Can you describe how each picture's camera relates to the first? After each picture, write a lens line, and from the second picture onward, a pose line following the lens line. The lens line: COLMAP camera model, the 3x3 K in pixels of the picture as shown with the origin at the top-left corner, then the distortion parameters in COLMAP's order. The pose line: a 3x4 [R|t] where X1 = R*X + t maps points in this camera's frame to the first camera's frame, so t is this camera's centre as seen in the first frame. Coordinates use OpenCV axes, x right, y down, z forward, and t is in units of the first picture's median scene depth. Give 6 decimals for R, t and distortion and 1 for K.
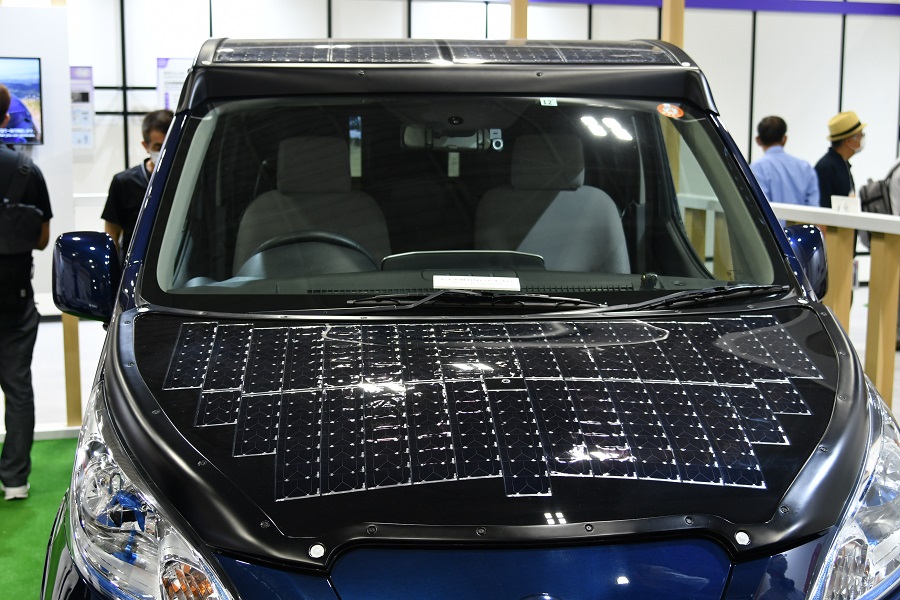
lens RADIAL K [[1240.4, 0, 446.6], [0, 1240.4, 302.2], [0, 0, 1]] dist [-0.026971, 0.000000]
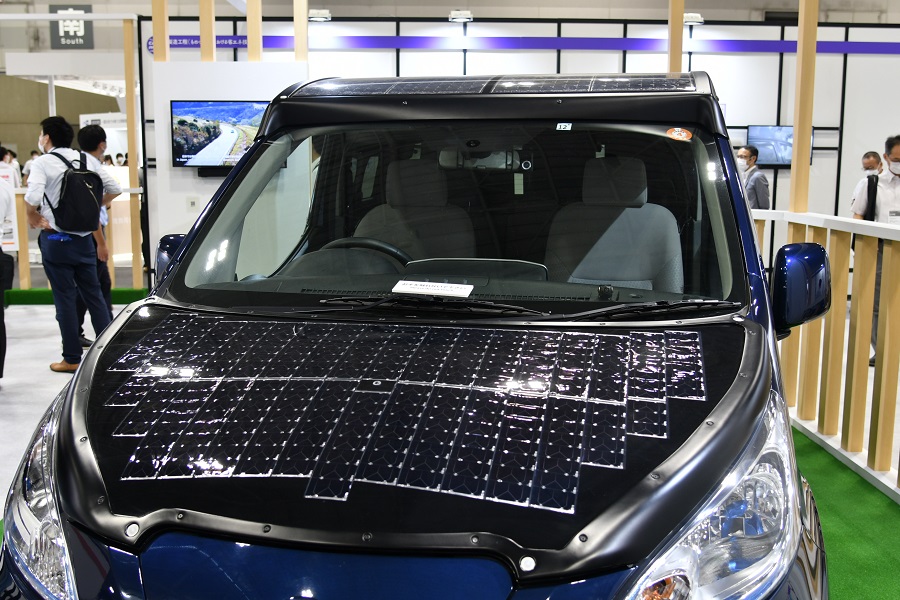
lens RADIAL K [[941.5, 0, 453.4], [0, 941.5, 299.0], [0, 0, 1]] dist [-0.021891, 0.000000]
pose [[0.960204, 0.040874, -0.276294, 0.234508], [-0.038510, 0.999160, 0.013979, -0.016111], [0.276634, -0.002782, 0.960971, 0.168584]]
